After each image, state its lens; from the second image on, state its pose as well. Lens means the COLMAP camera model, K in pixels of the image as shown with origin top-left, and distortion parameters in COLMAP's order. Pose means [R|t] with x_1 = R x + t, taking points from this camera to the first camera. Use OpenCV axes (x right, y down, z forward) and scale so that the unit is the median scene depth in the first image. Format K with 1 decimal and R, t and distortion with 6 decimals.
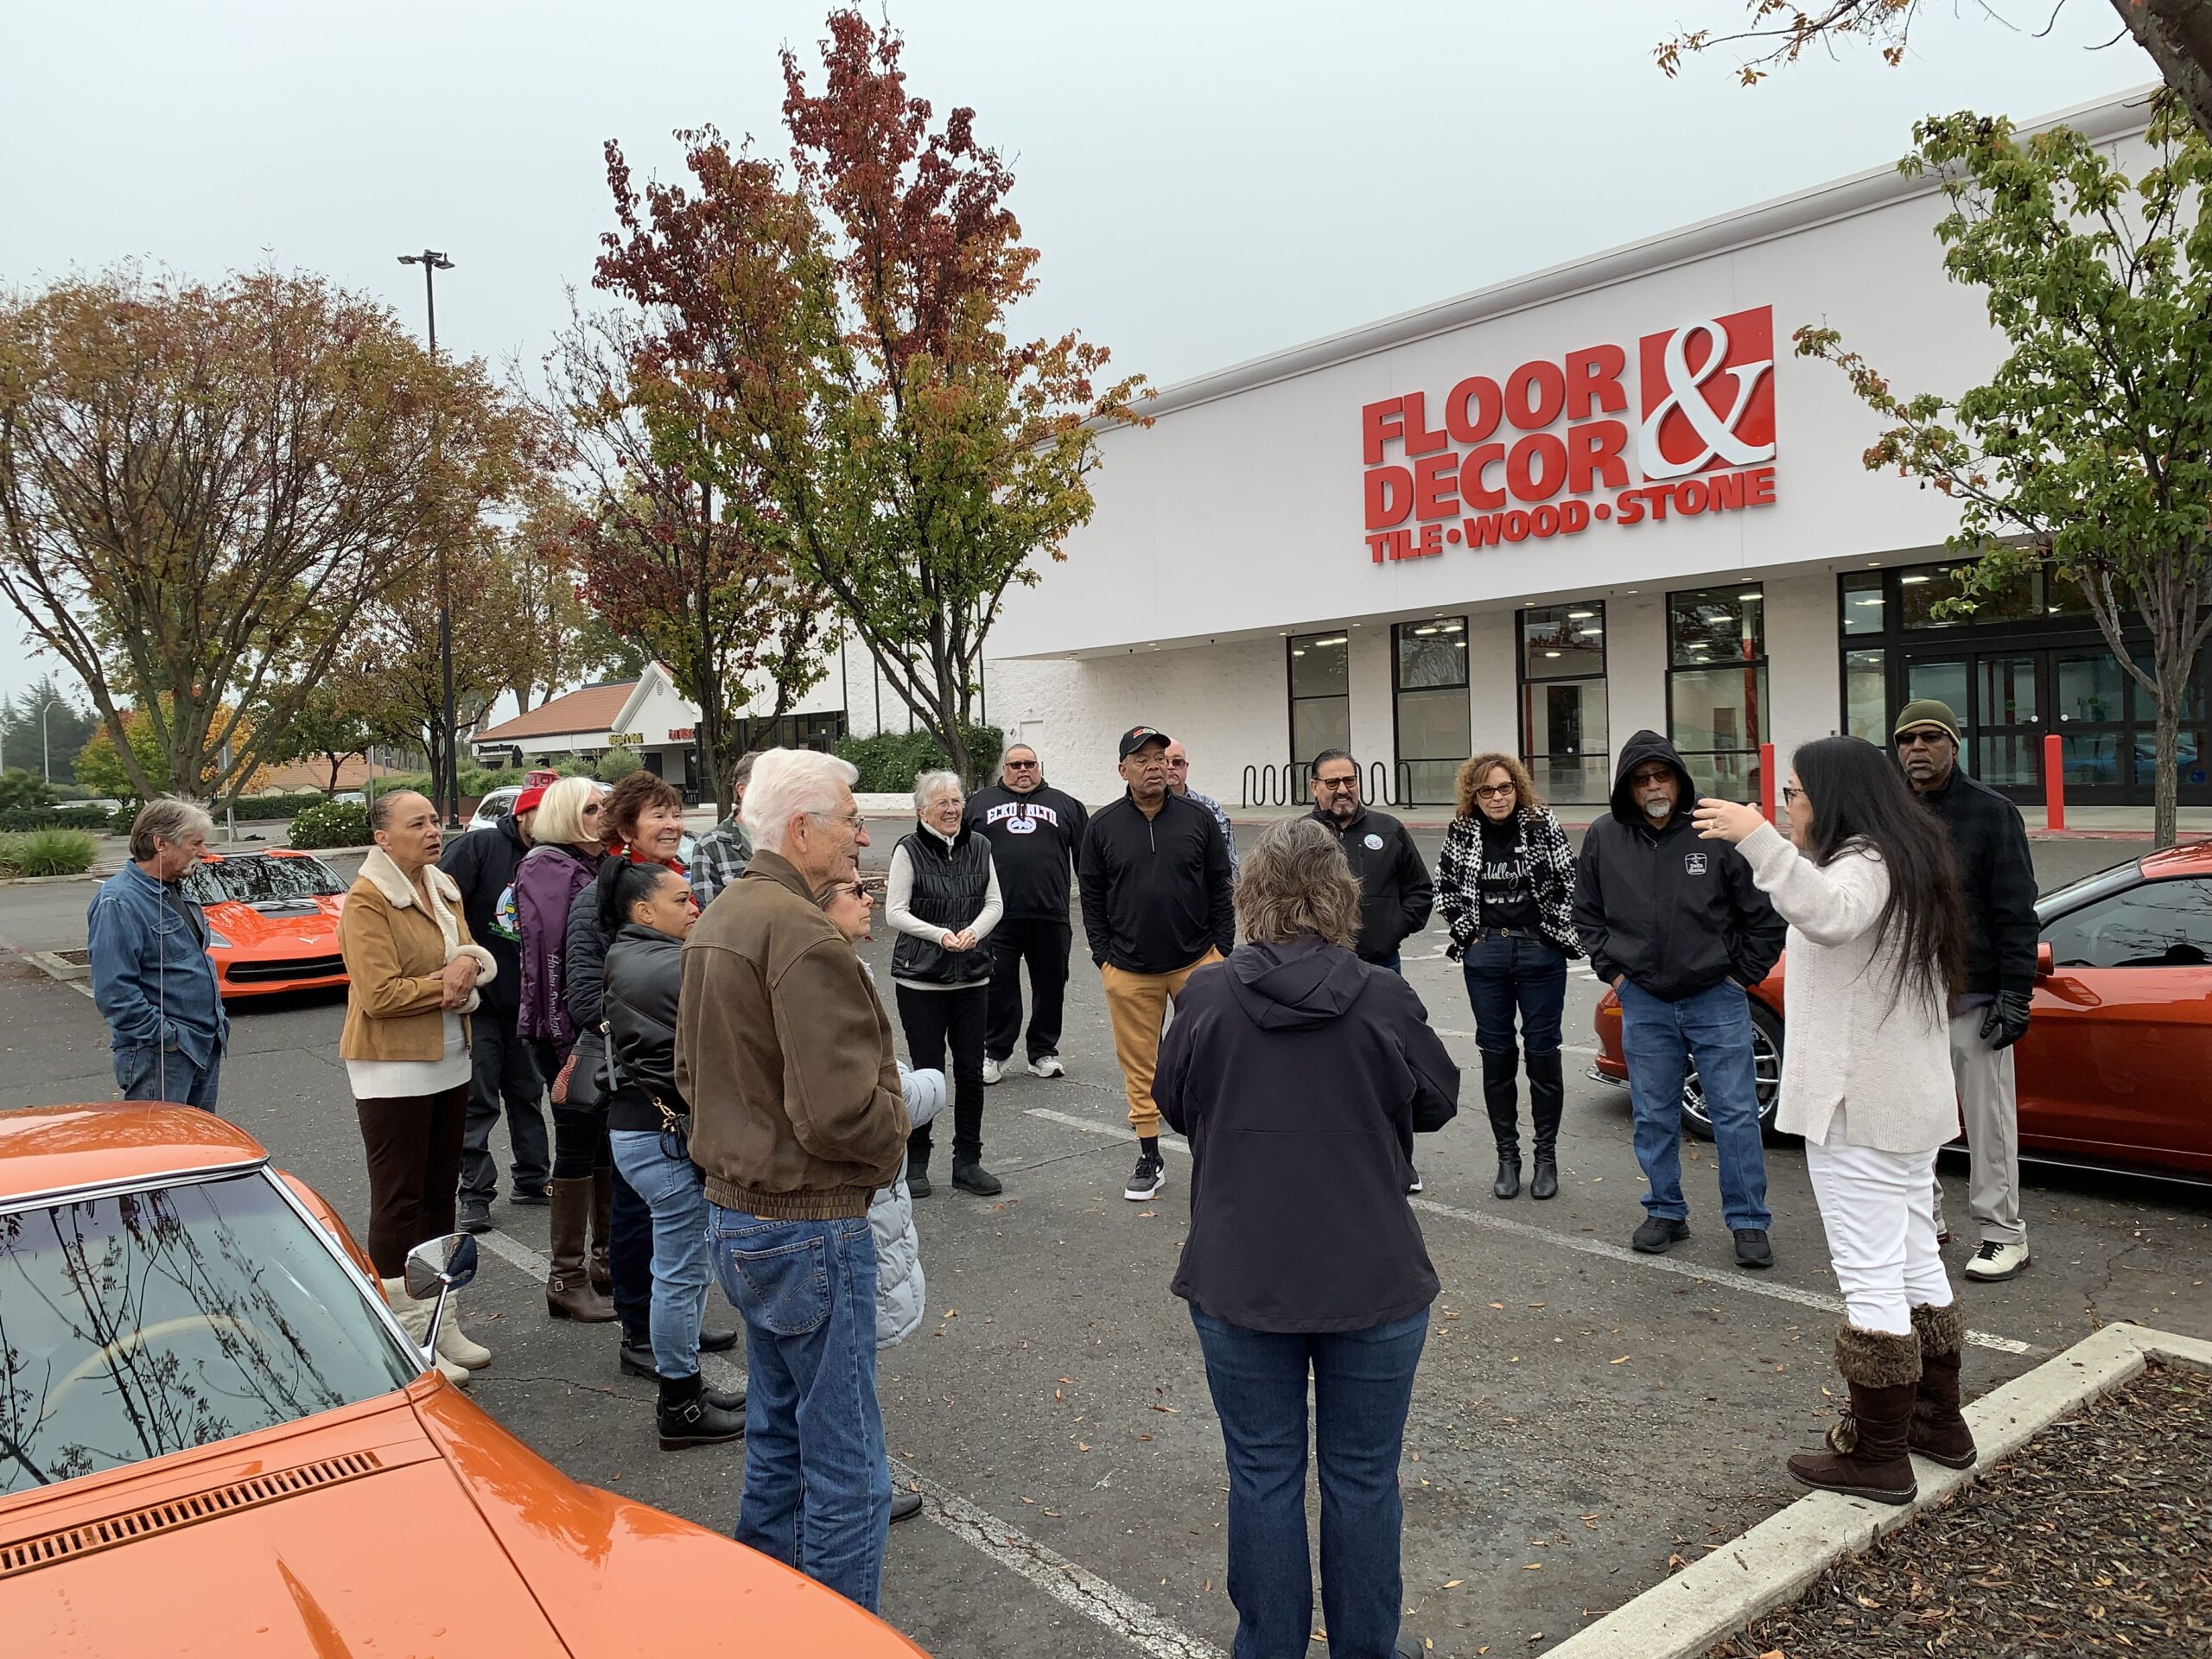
lens RADIAL K [[1687.2, 0, 1106.0], [0, 1687.2, 829.5], [0, 0, 1]] dist [0.110694, -0.218221]
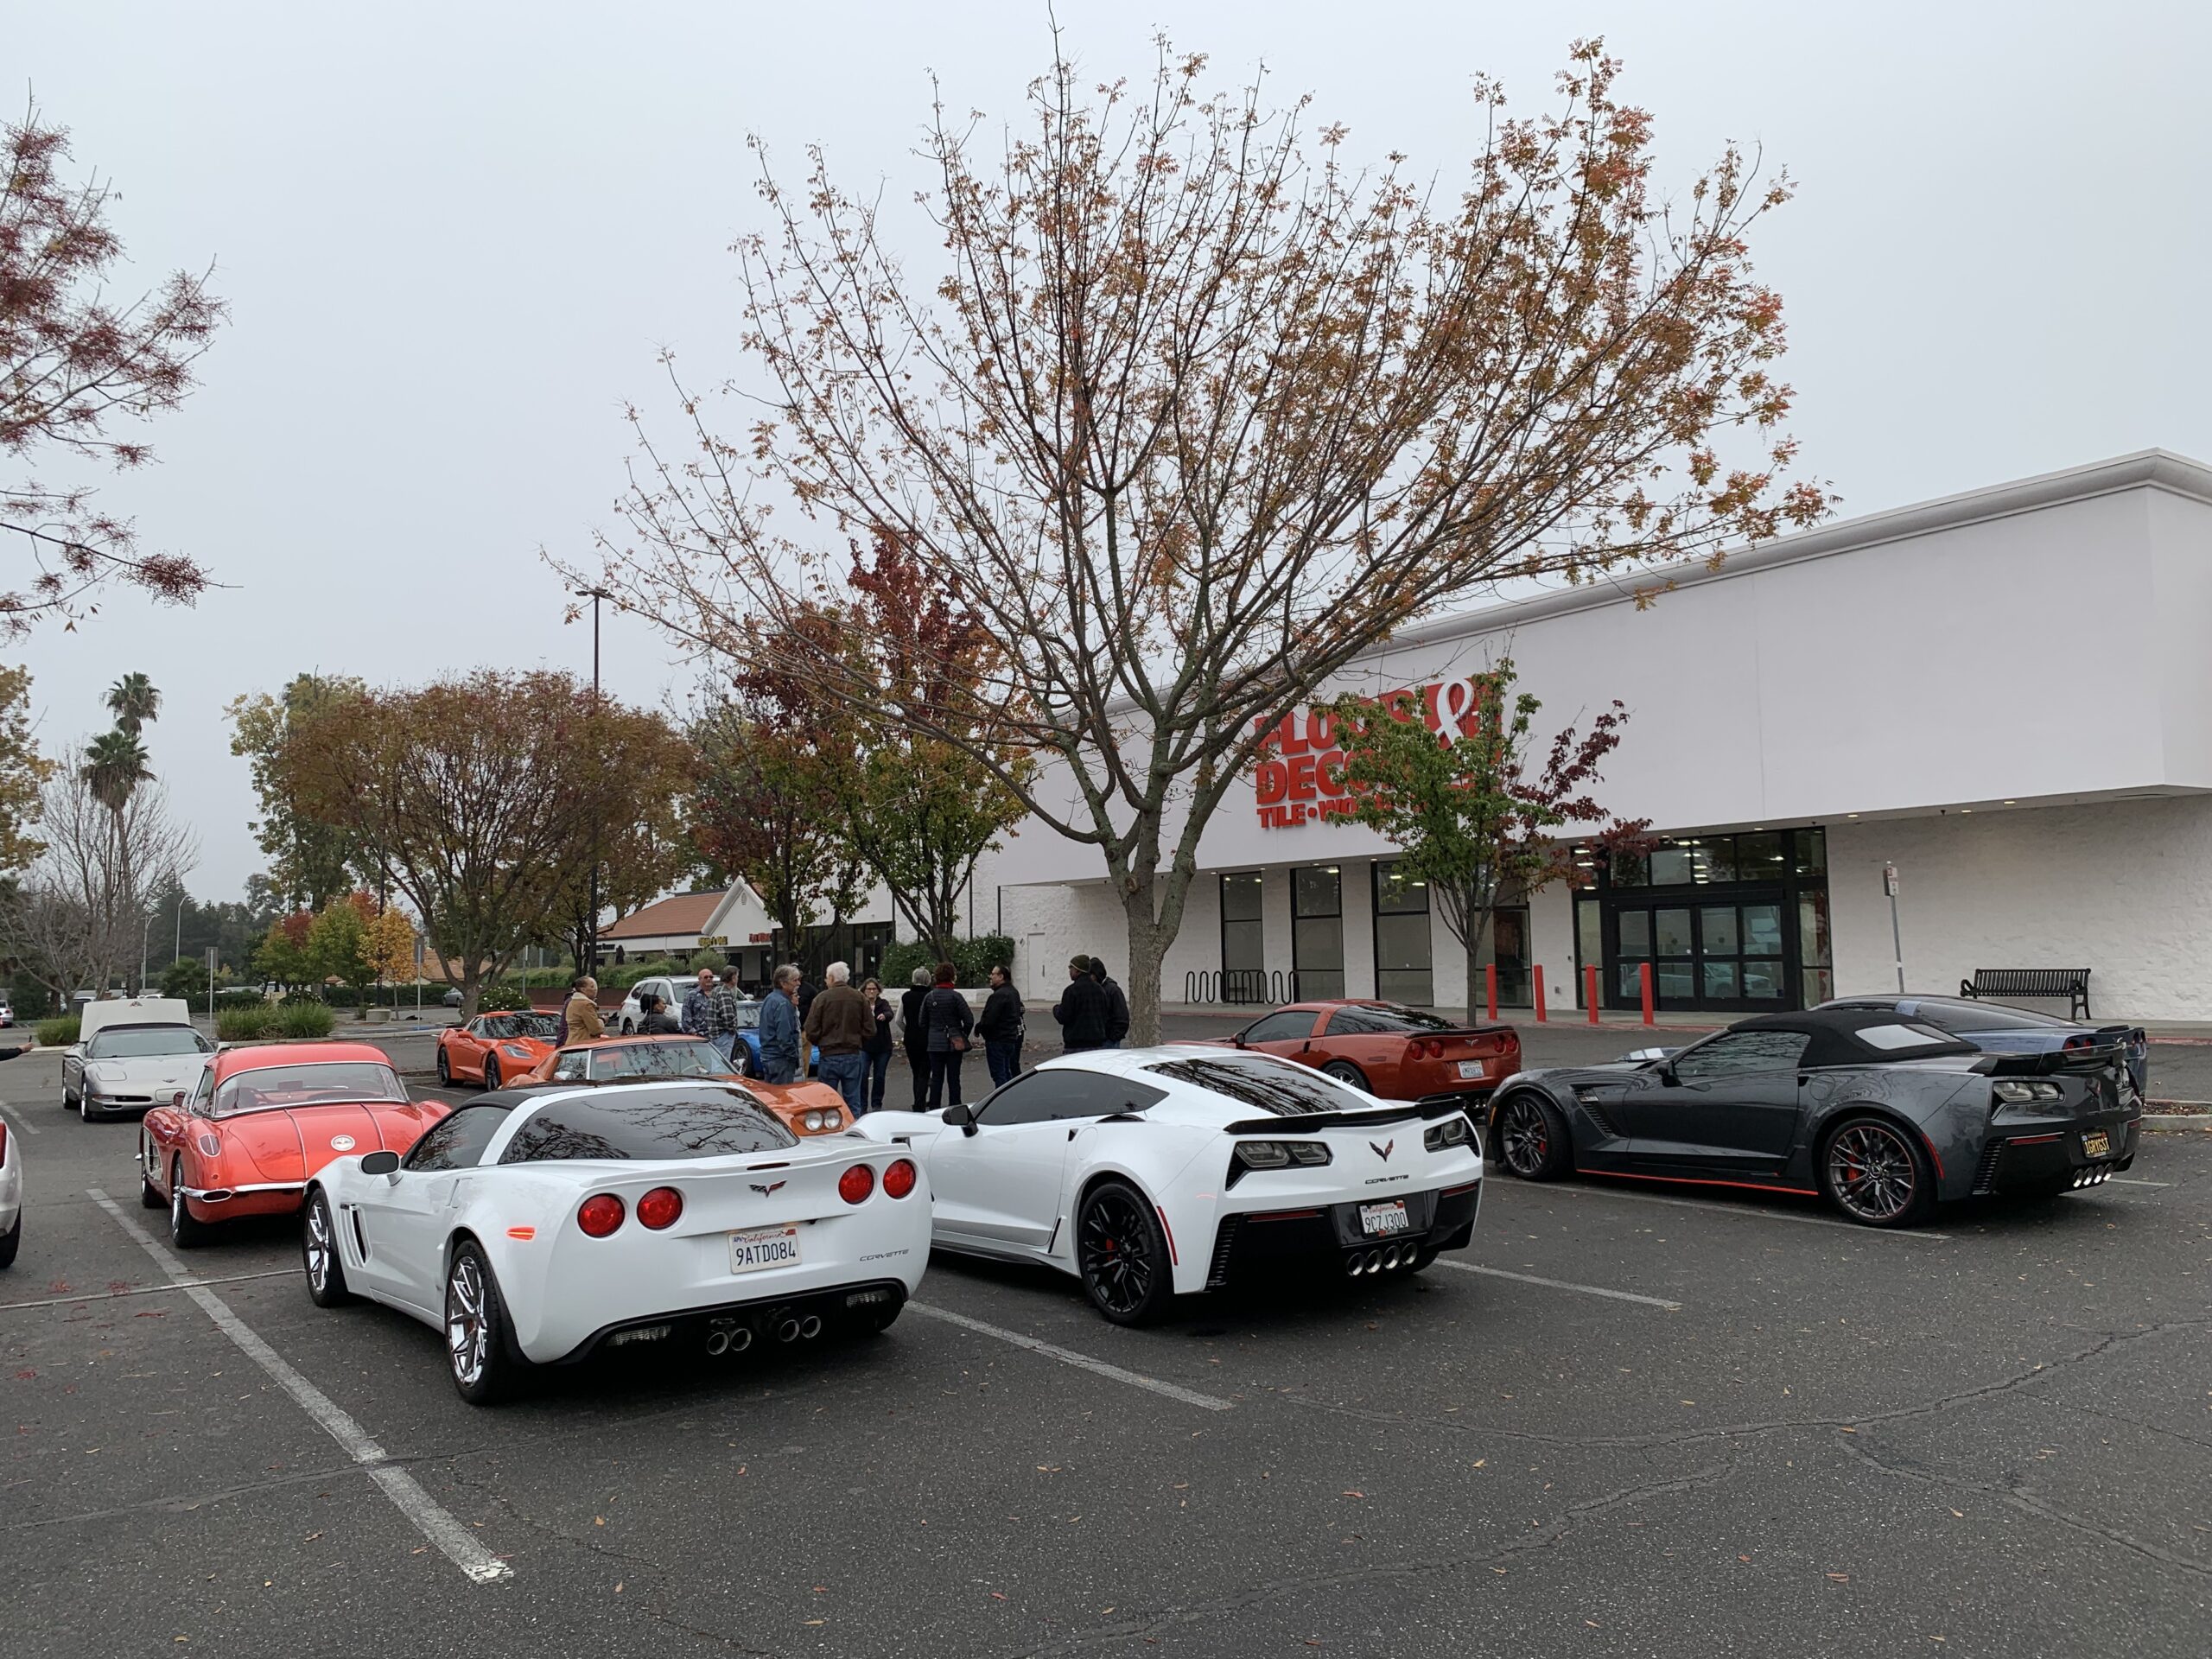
lens RADIAL K [[1687.2, 0, 1106.0], [0, 1687.2, 829.5], [0, 0, 1]] dist [0.110694, -0.218221]
pose [[0.999074, 0.015440, -0.040158, 0.100727], [-0.020175, 0.992530, -0.120318, 0.017224], [0.038001, 0.121017, 0.991923, -0.460666]]
